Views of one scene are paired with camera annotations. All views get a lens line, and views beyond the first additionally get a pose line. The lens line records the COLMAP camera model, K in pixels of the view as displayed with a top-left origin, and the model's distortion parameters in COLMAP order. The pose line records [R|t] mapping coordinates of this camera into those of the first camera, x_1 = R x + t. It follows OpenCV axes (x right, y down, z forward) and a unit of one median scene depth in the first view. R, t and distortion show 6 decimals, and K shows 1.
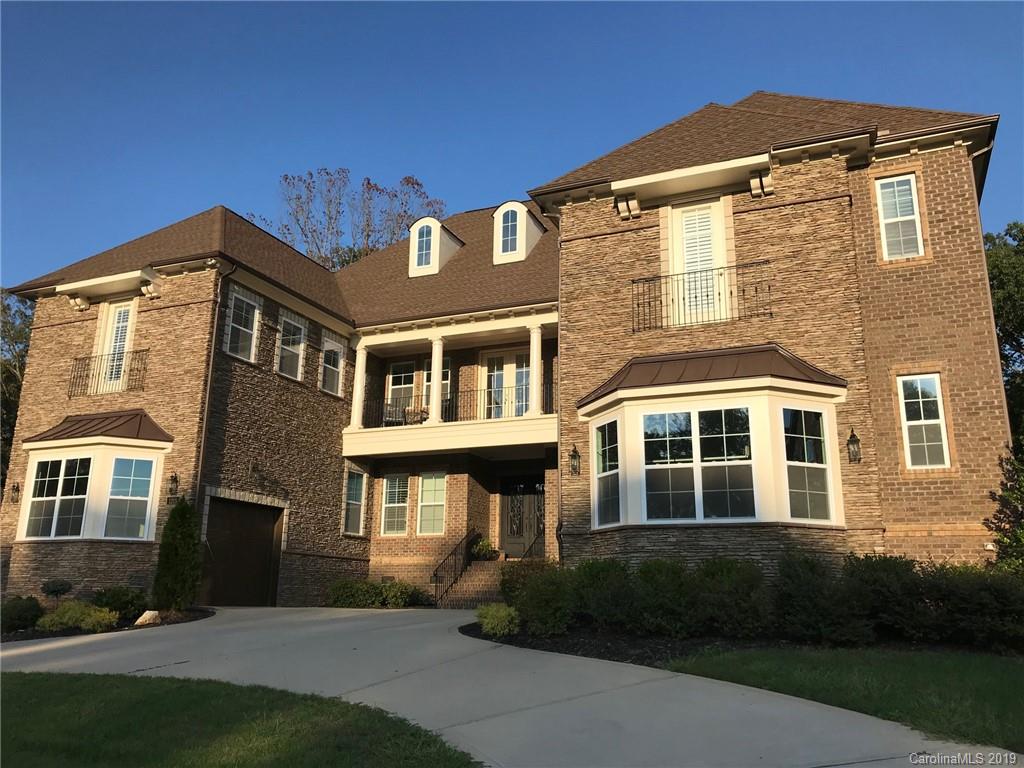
lens RADIAL K [[841.0, 0, 512.0], [0, 841.0, 380.0], [0, 0, 1]] dist [0.029480, -0.031193]
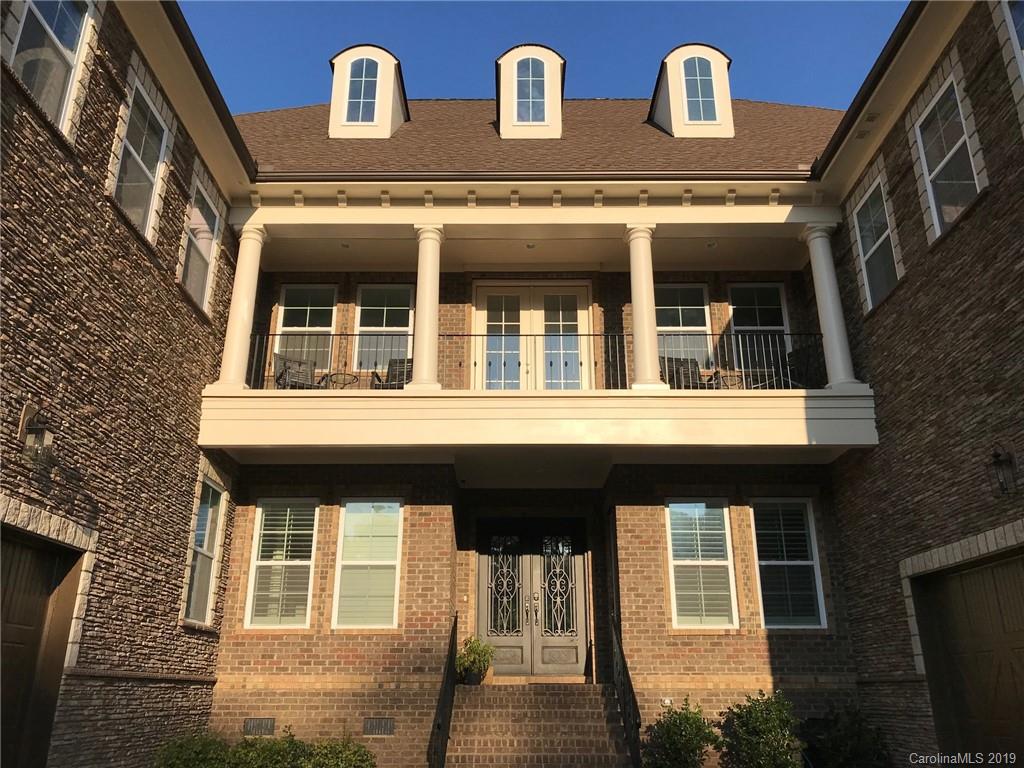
lens RADIAL K [[844.5, 0, 512.0], [0, 844.5, 384.0], [0, 0, 1]] dist [0.010705, -0.008784]
pose [[0.920035, 0.124822, 0.371423, -0.268213], [-0.090009, 0.989880, -0.109708, 0.113714], [-0.381358, 0.067504, 0.921960, 0.638637]]
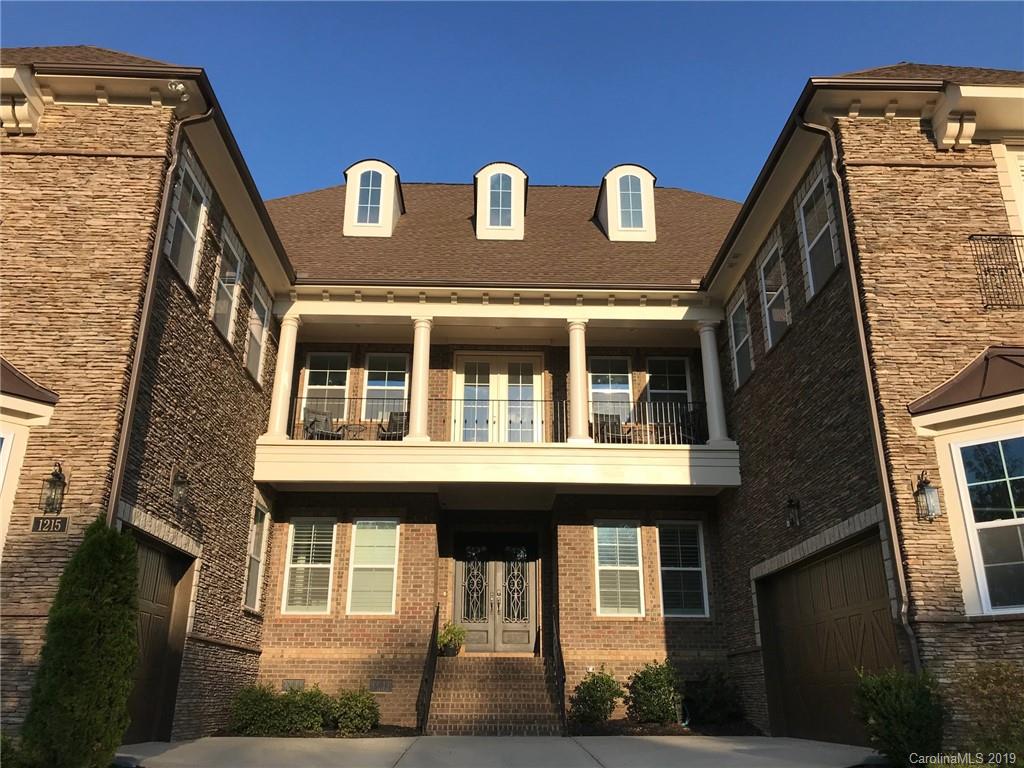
lens RADIAL K [[847.4, 0, 510.3], [0, 847.4, 380.1], [0, 0, 1]] dist [0.009577, 0.016778]
pose [[0.909738, 0.139328, 0.391106, -0.348415], [-0.100617, 0.987916, -0.117894, 0.088699], [-0.402806, 0.067901, 0.912763, 0.428065]]
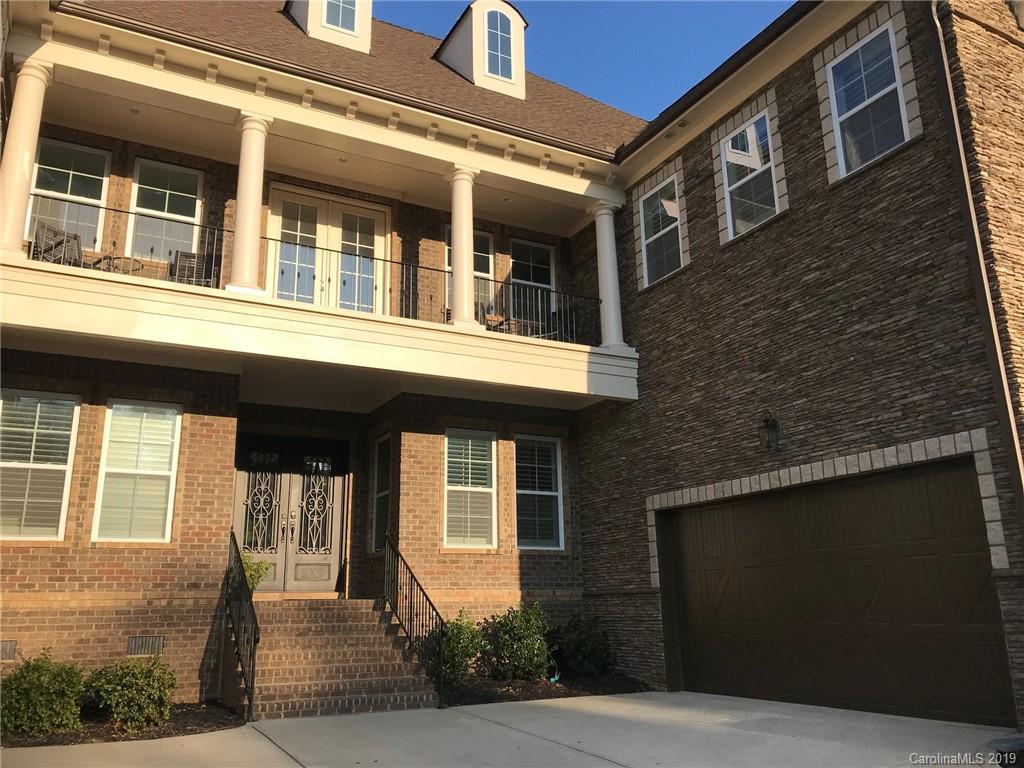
lens RADIAL K [[841.0, 0, 512.0], [0, 841.0, 380.0], [0, 0, 1]] dist [0.029480, -0.031193]
pose [[0.629122, 0.184543, 0.755083, -0.396937], [-0.175866, 0.980012, -0.092987, 0.133802], [-0.757150, -0.074293, 0.649002, 0.709525]]
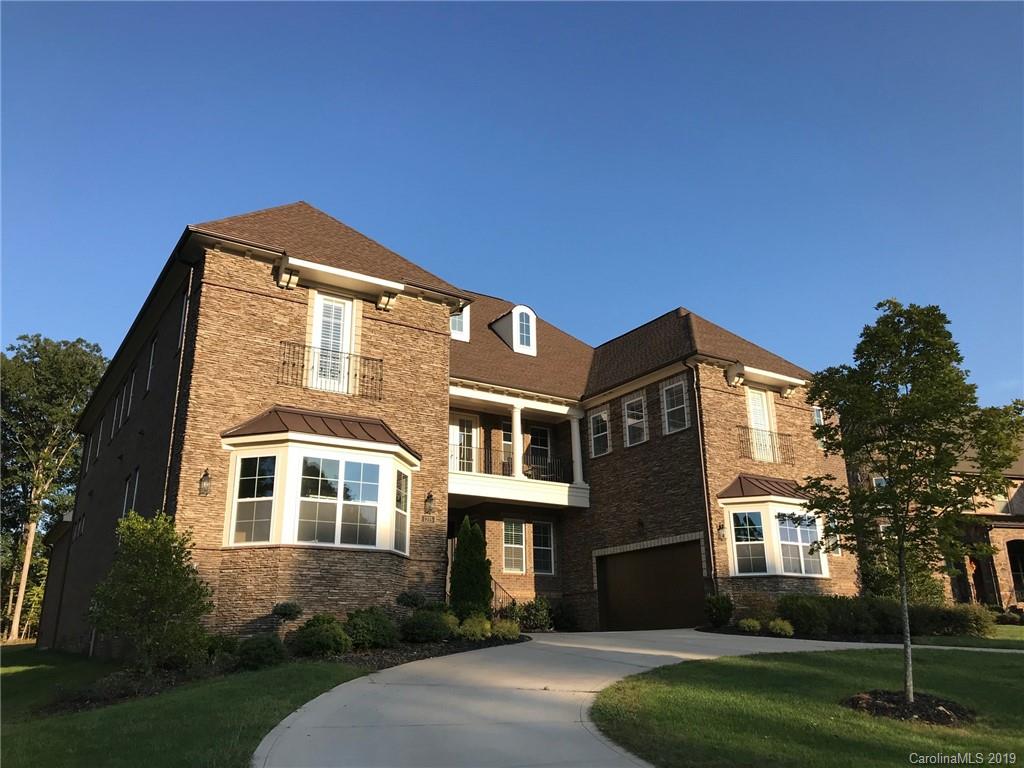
lens RADIAL K [[839.3, 0, 515.3], [0, 839.3, 378.6], [0, 0, 1]] dist [0.149828, -0.502422]
pose [[0.557763, 0.244495, 0.793173, -1.153592], [-0.192773, 0.967657, -0.162720, 0.118249], [-0.807304, -0.062143, 0.586855, 0.301028]]
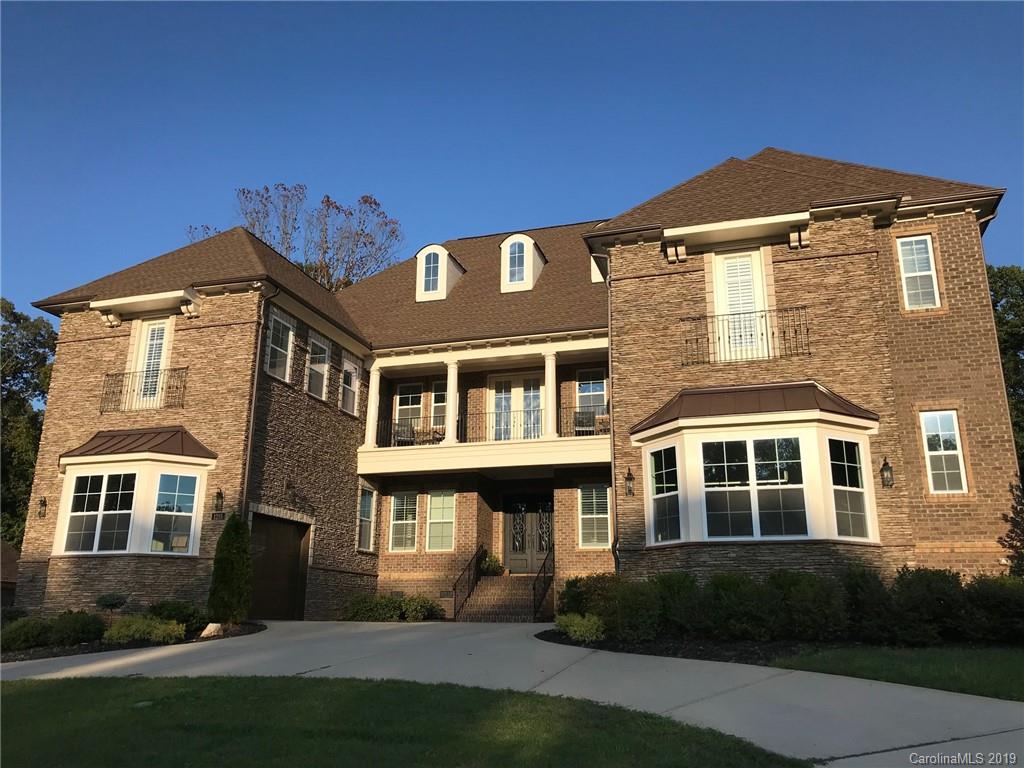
lens RADIAL K [[841.0, 0, 512.0], [0, 841.0, 380.0], [0, 0, 1]] dist [0.029480, -0.031193]
pose [[0.994466, 0.023641, 0.102365, -0.148705], [-0.021542, 0.999535, -0.021562, -0.007809], [-0.102827, 0.019237, 0.994513, -0.057104]]
